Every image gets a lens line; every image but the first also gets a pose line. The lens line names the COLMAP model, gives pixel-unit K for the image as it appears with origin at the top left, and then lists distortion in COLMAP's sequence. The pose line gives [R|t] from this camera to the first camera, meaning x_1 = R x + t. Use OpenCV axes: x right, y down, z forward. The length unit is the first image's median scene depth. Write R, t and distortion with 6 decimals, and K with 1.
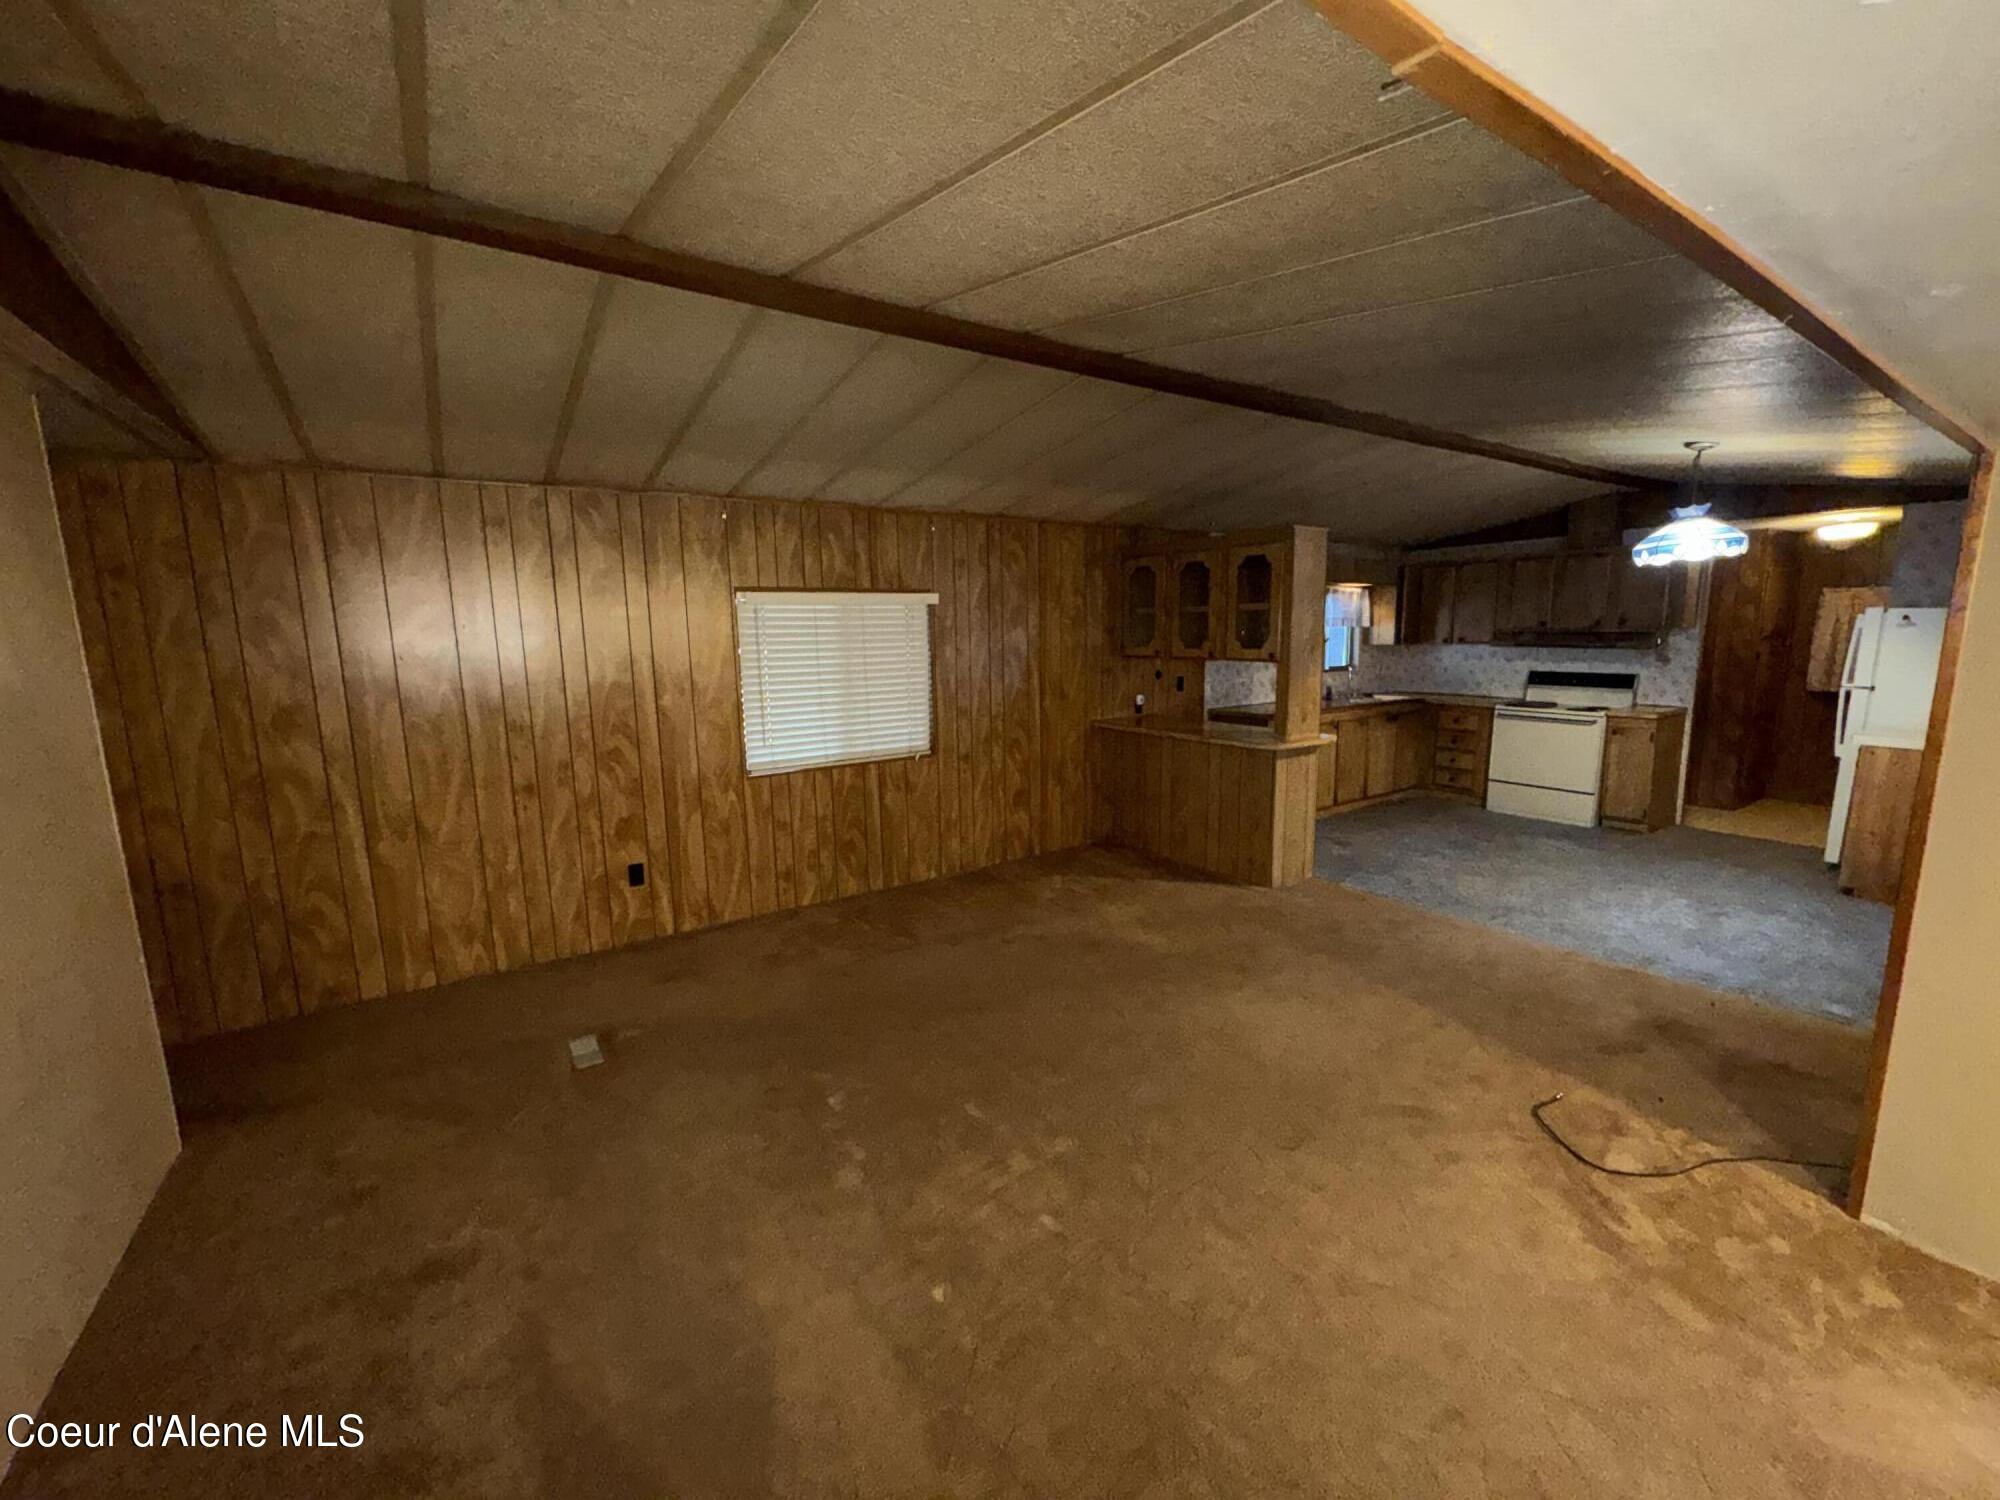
lens RADIAL K [[801.7, 0, 996.4], [0, 801.7, 749.9], [0, 0, 1]] dist [-0.003181, -0.000379]
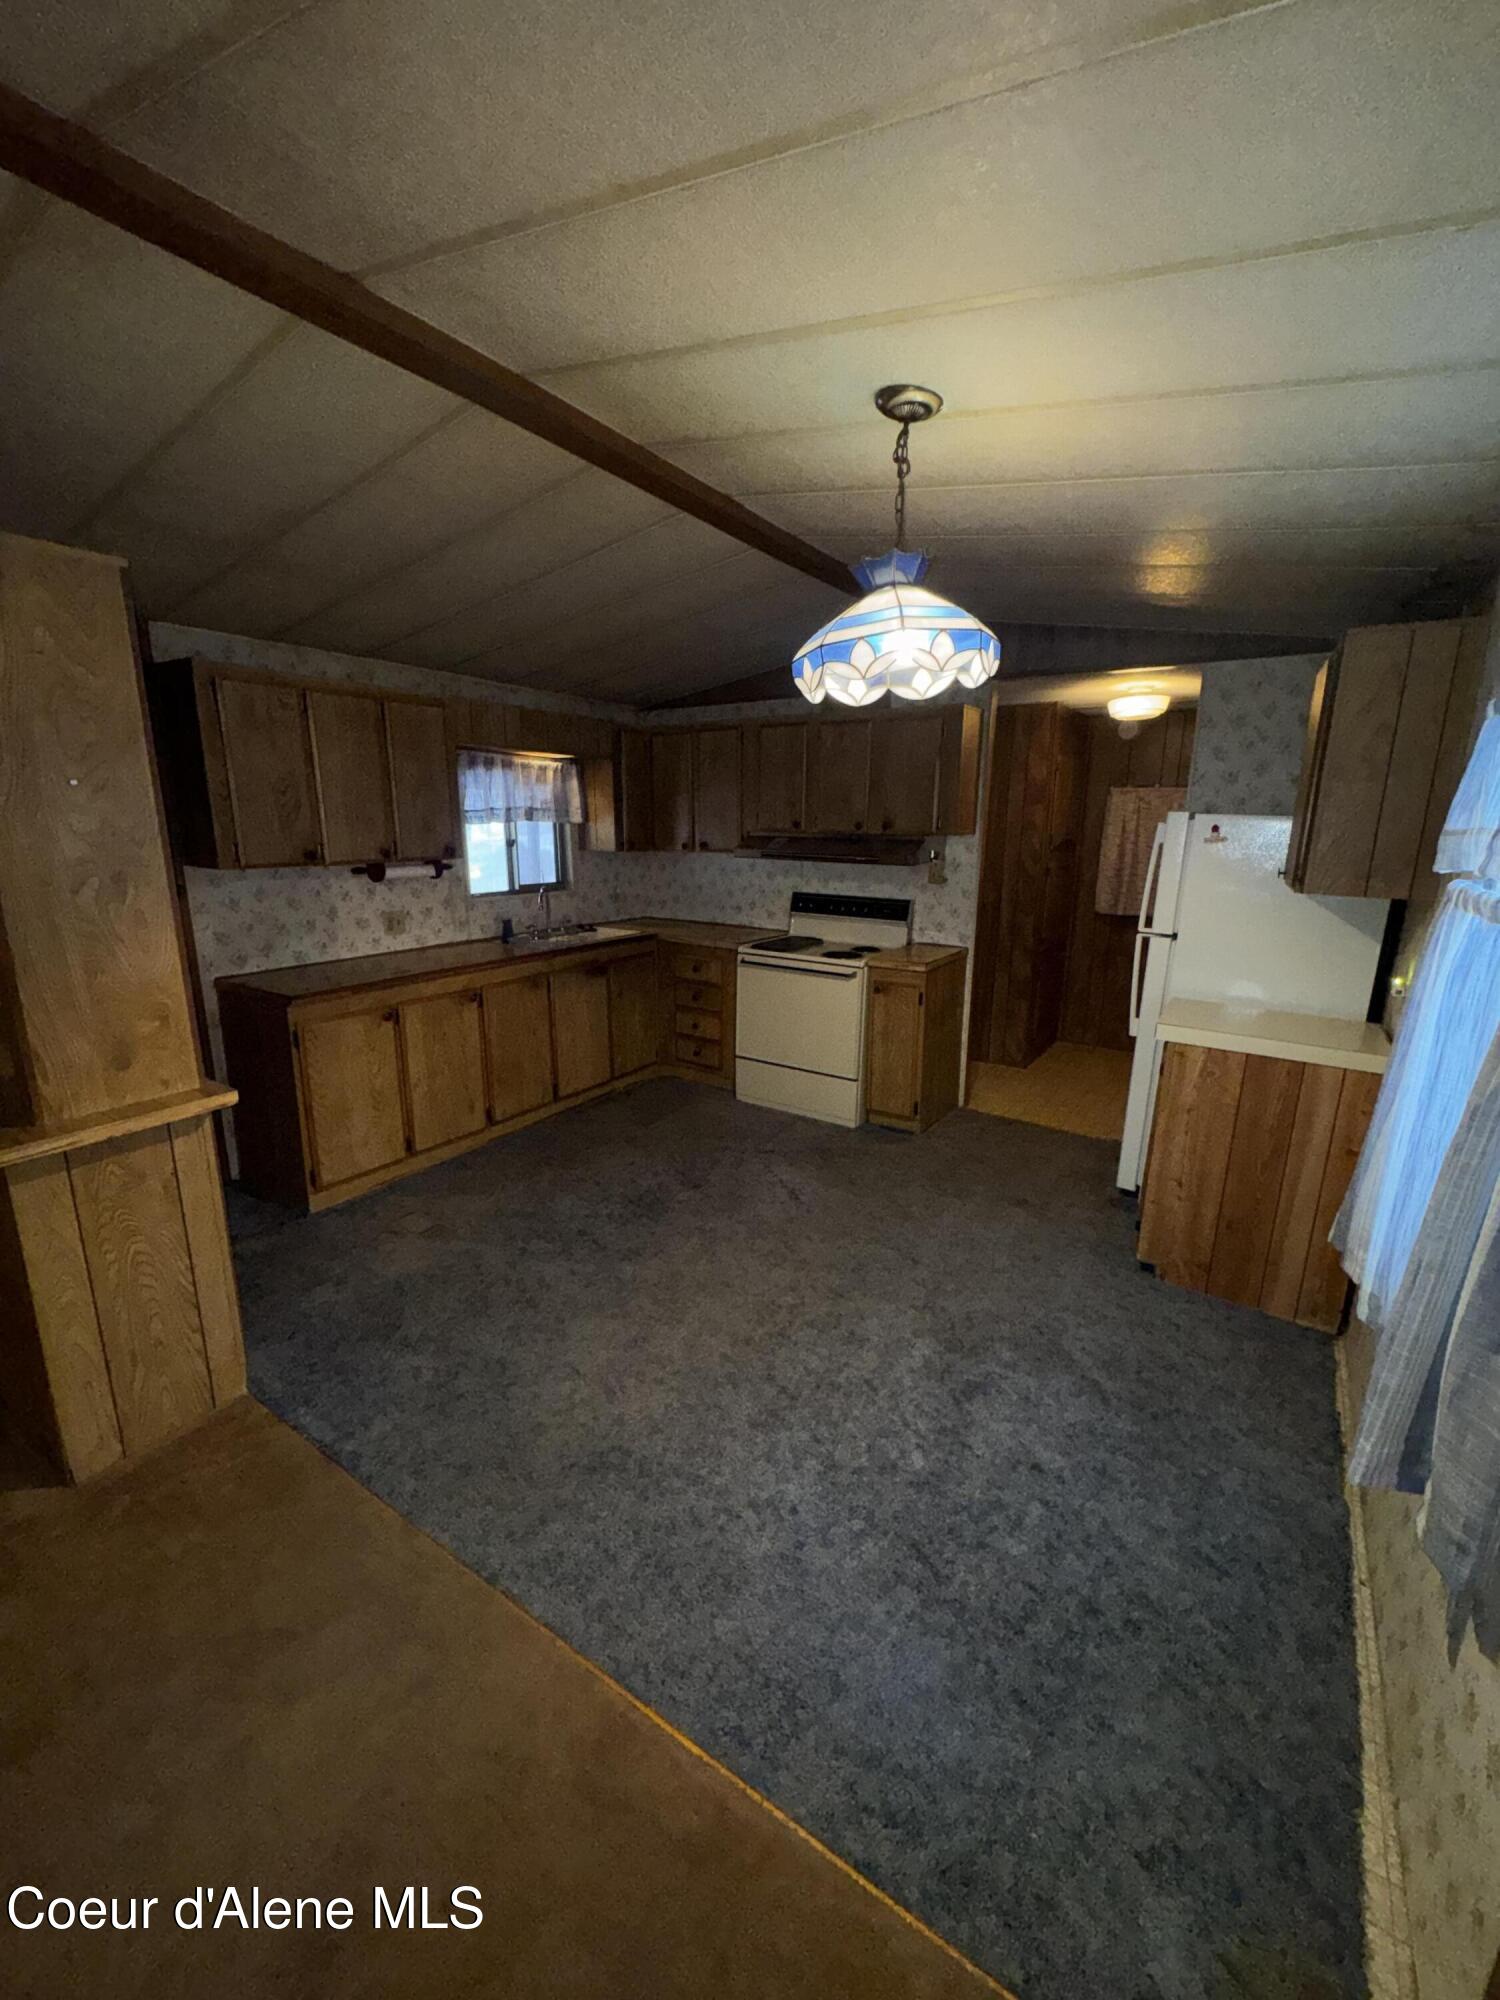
lens RADIAL K [[801.7, 0, 750.2], [0, 801.7, 1006.4], [0, 0, 1]] dist [-0.003181, -0.000379]
pose [[0.923325, -0.064112, 0.378629, 0.389809], [0.032998, 0.995564, 0.088106, -0.067426], [-0.382598, -0.068857, 0.921345, 0.390243]]
